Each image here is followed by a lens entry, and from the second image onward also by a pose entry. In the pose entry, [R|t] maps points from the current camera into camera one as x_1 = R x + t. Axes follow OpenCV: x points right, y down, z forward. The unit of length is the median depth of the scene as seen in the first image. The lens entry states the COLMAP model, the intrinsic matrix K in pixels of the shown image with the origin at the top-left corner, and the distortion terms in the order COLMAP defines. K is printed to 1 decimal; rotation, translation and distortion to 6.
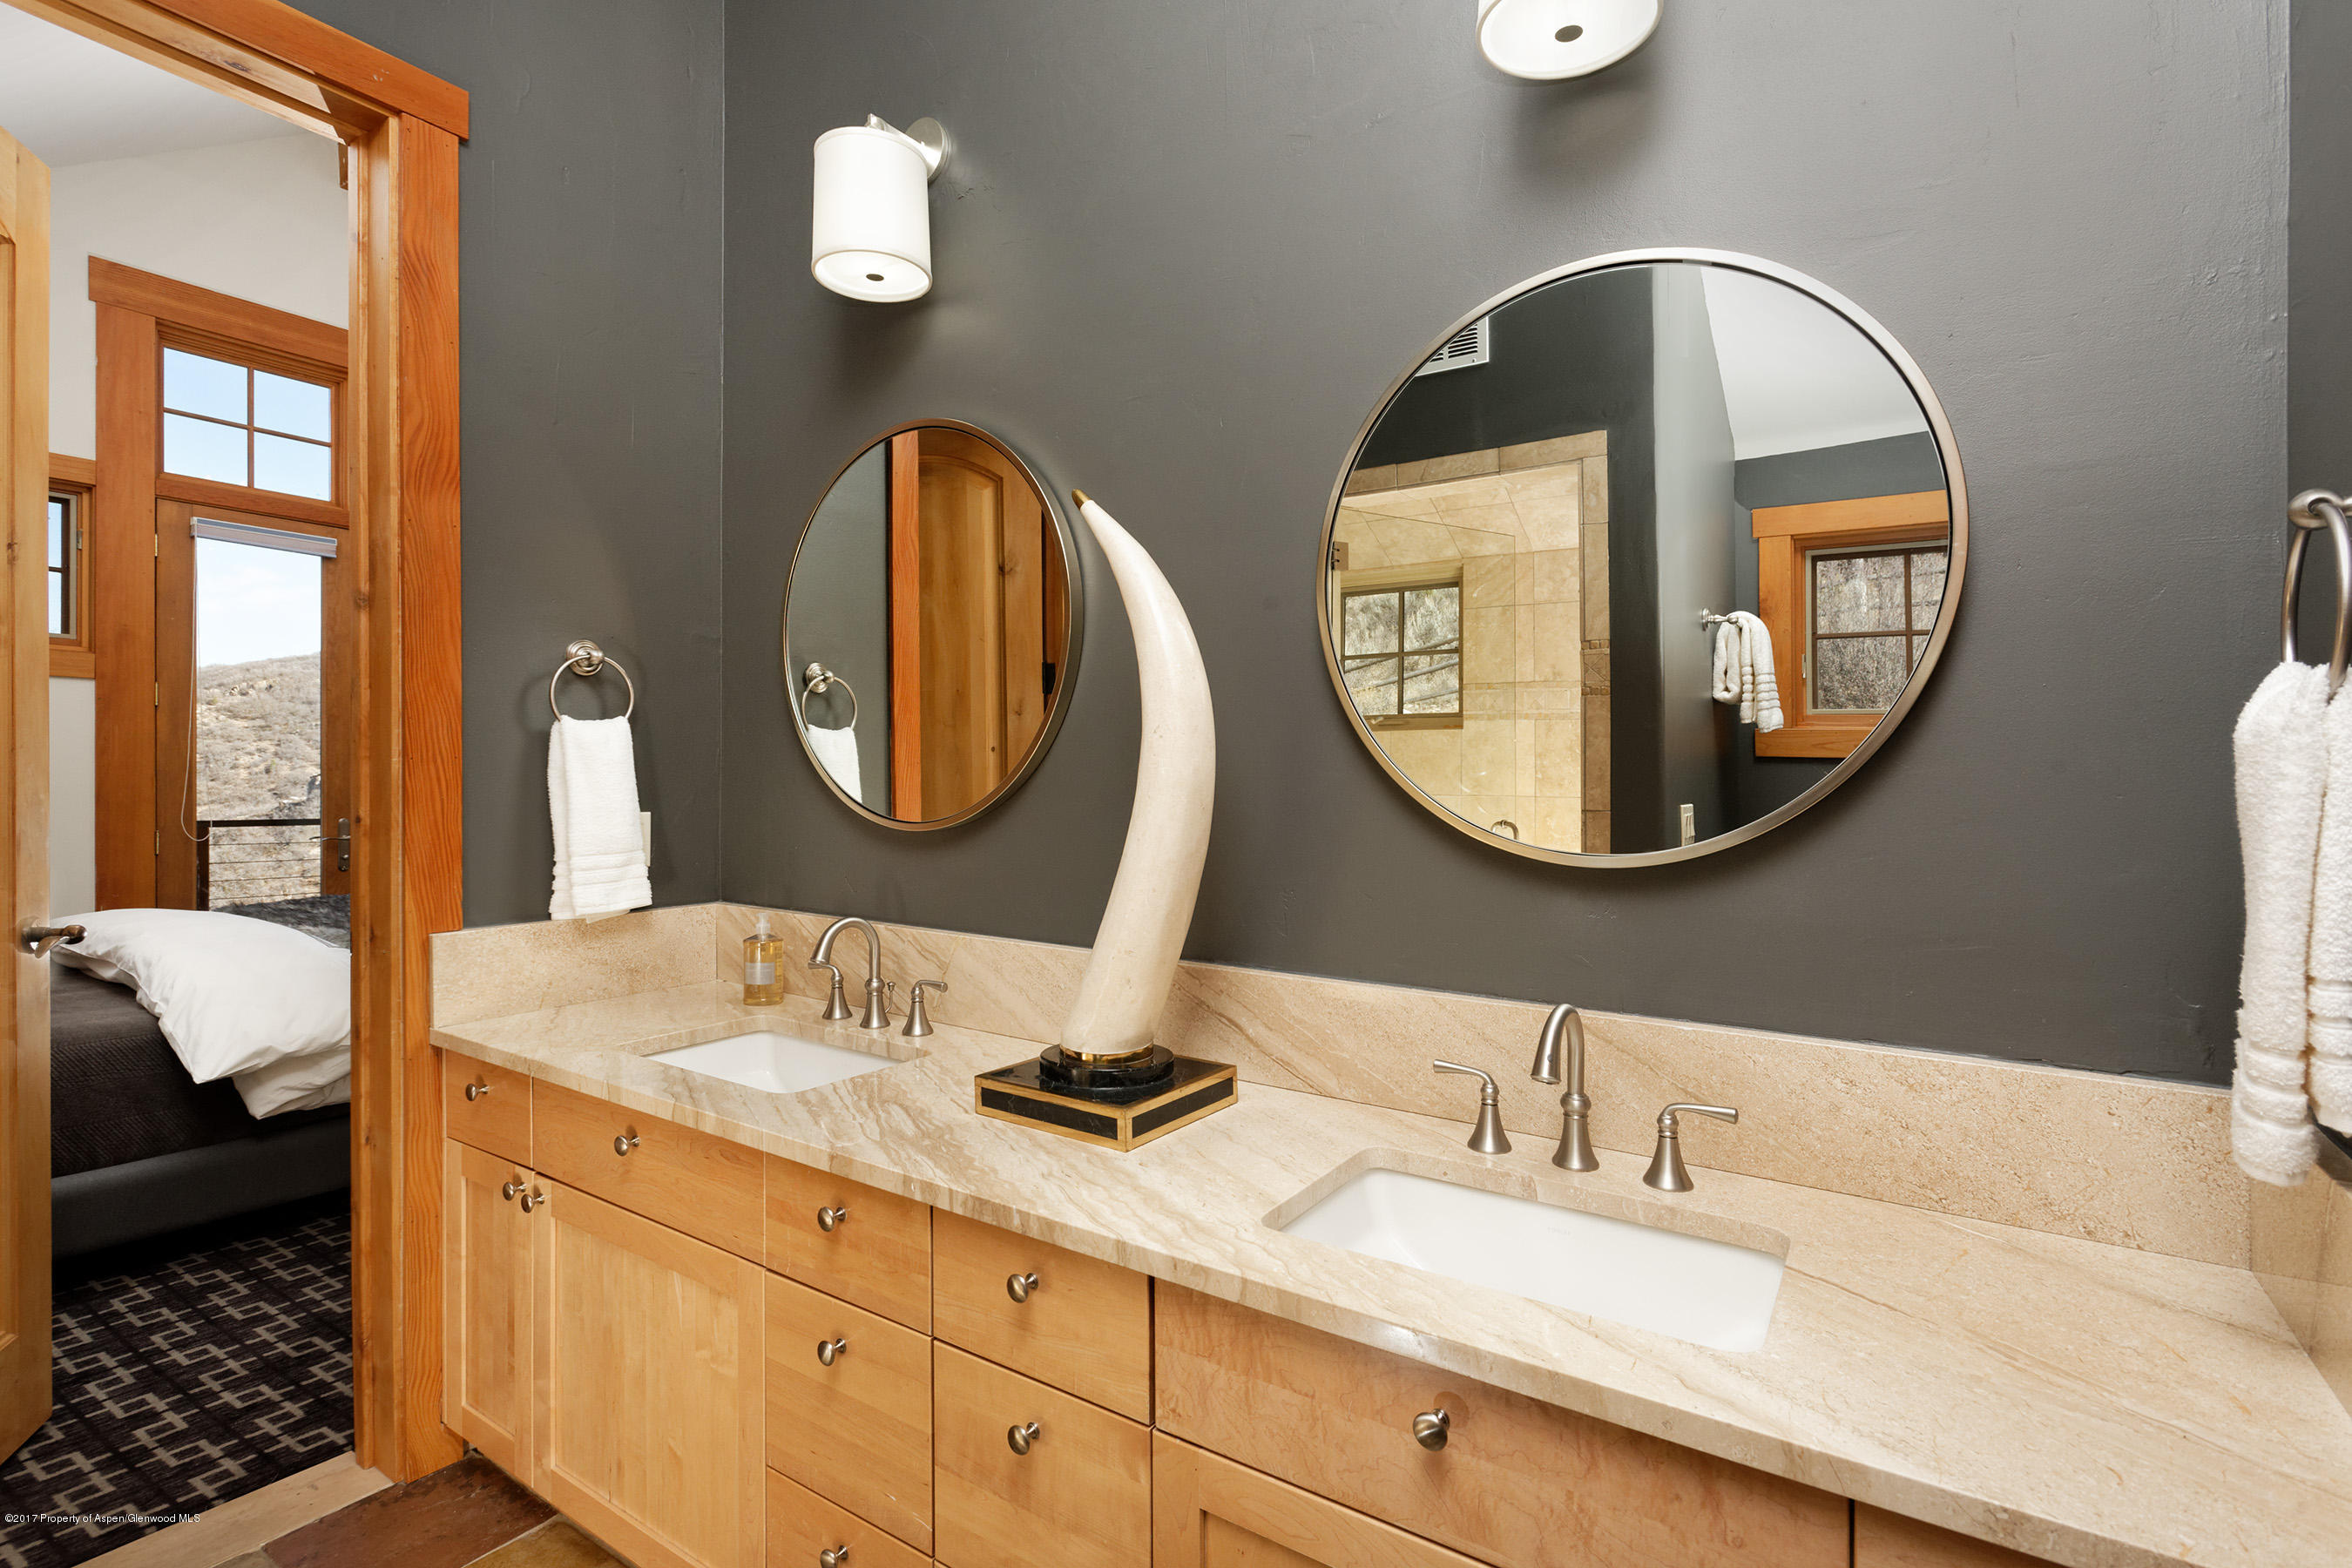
lens RADIAL K [[1137.4, 0, 1179.6], [0, 1137.4, 787.3], [0, 0, 1]] dist [0.002578, -0.000212]
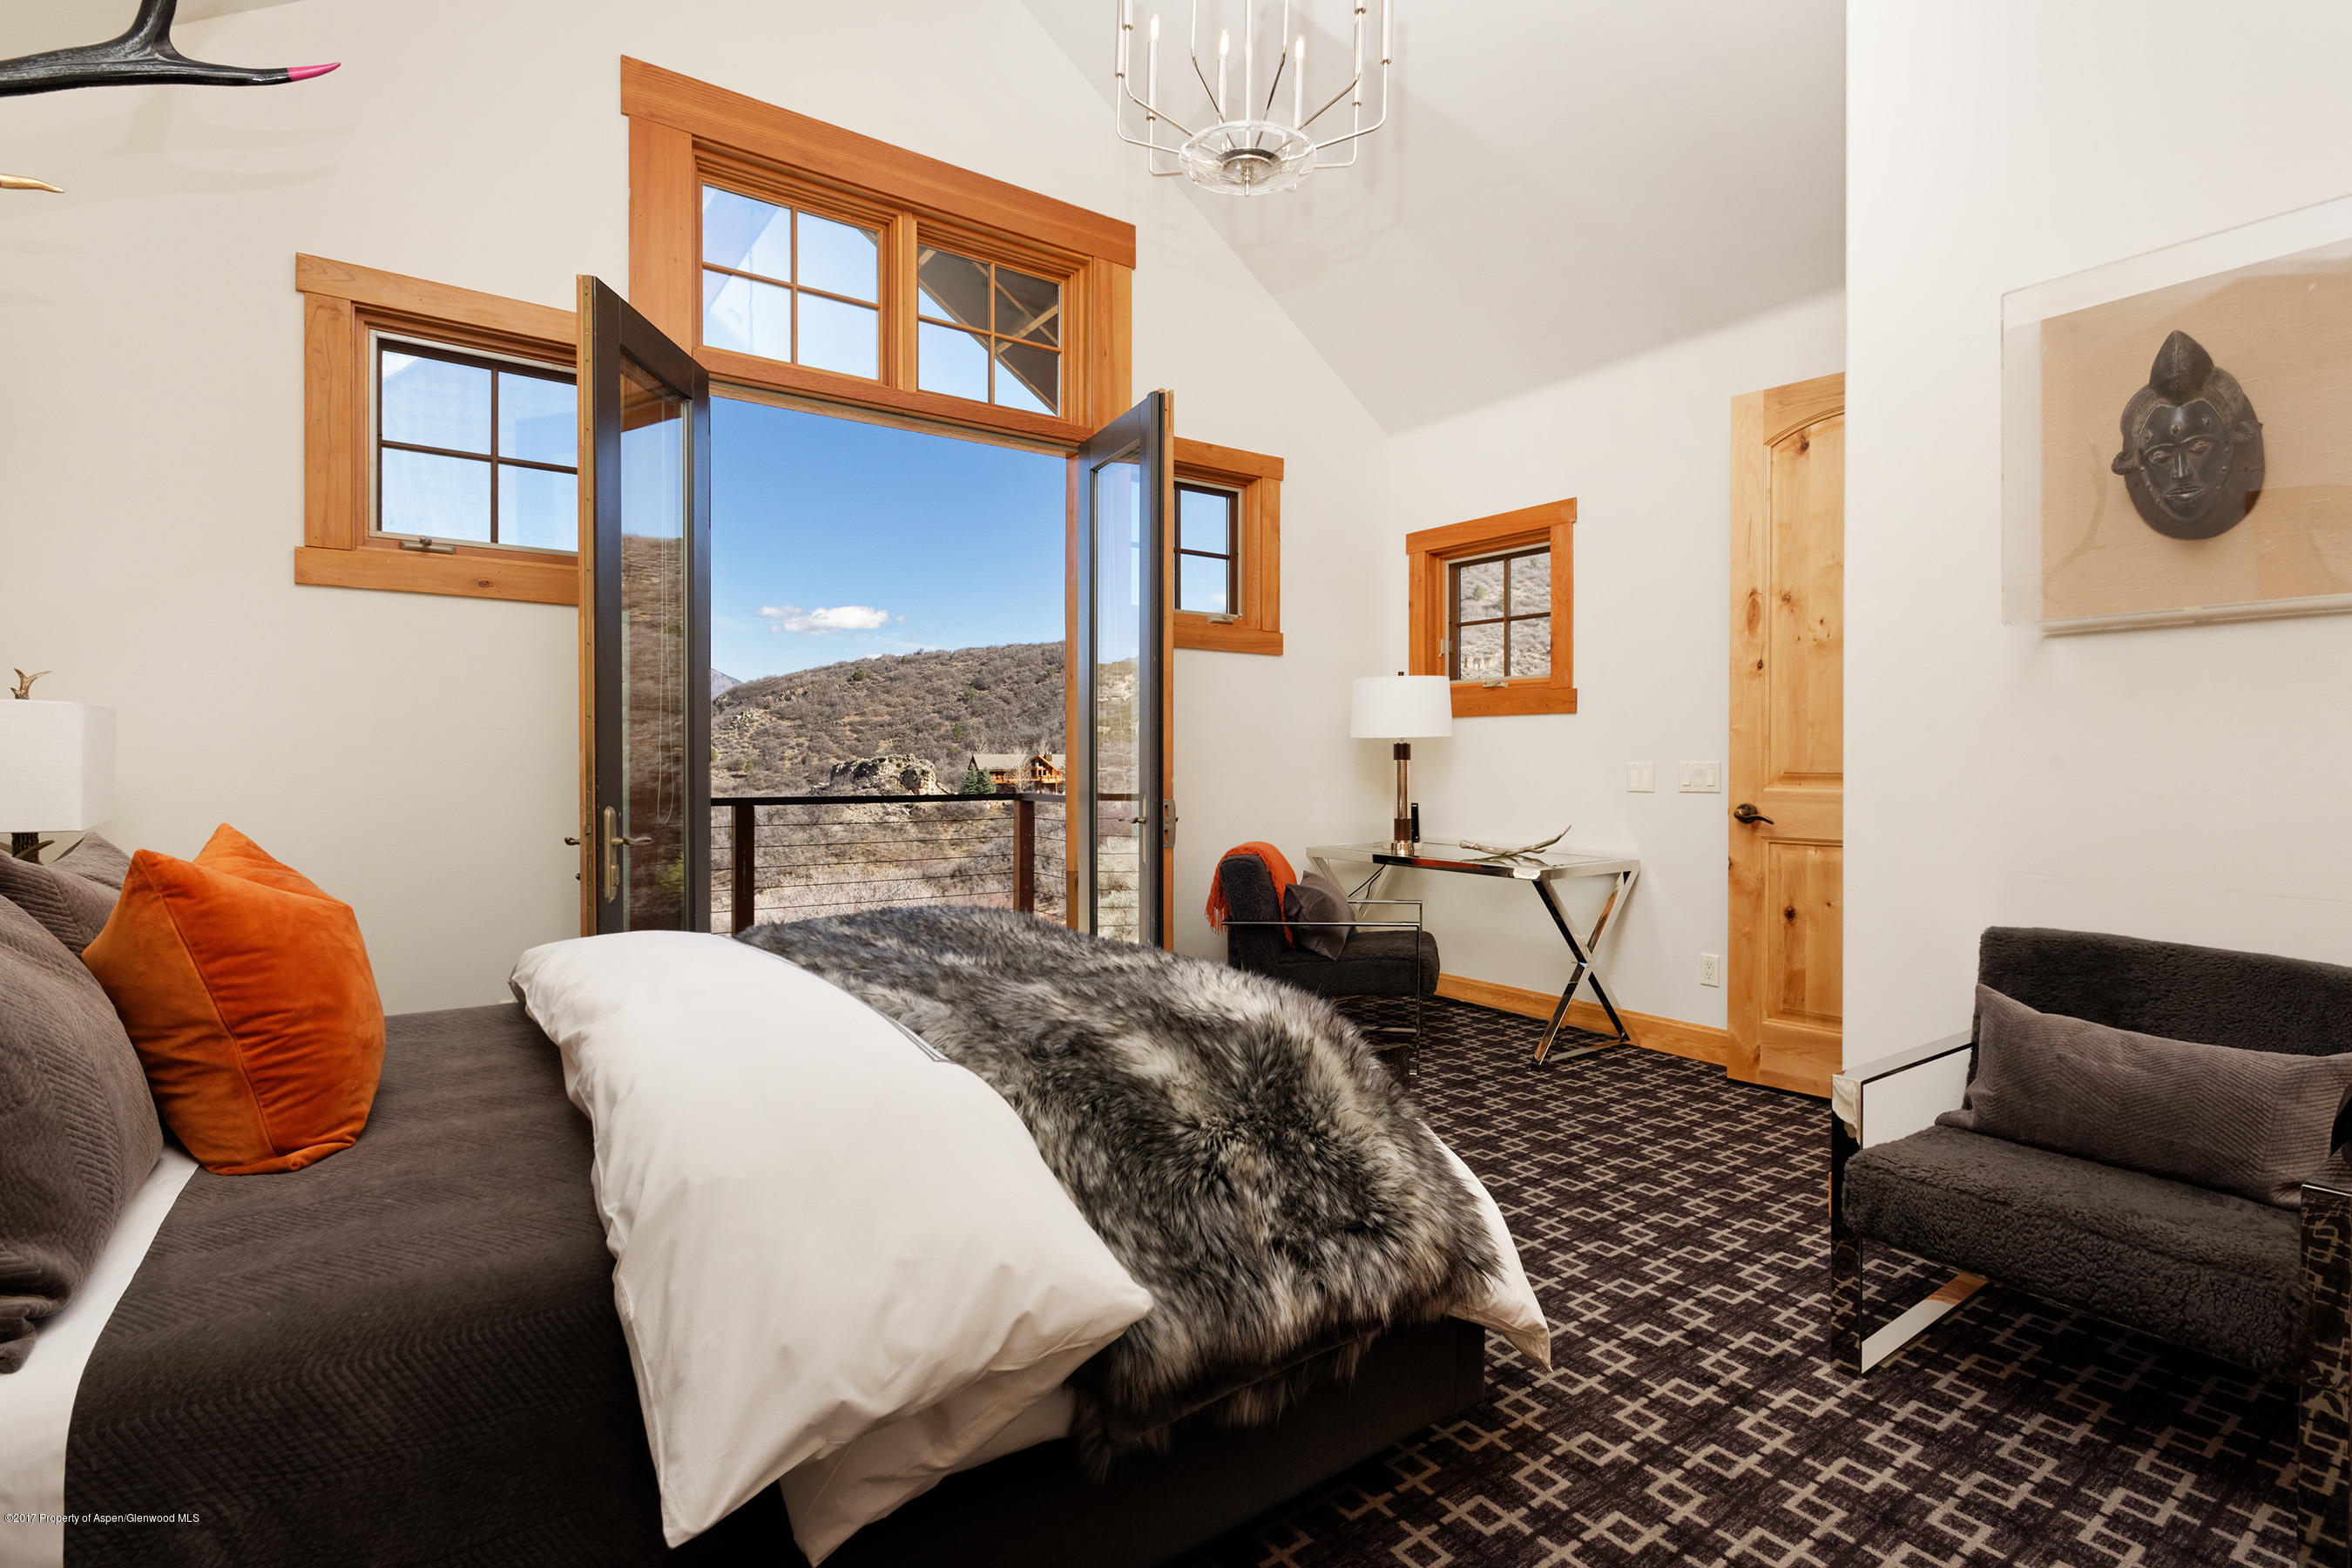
lens RADIAL K [[1137.4, 0, 1176.9], [0, 1137.4, 777.0], [0, 0, 1]] dist [0.002578, -0.000212]
pose [[0.936507, -0.000549, -0.350648, -0.314403], [0.001297, 0.999997, 0.001901, 0.017765], [0.350646, -0.002235, 0.936505, 0.383598]]
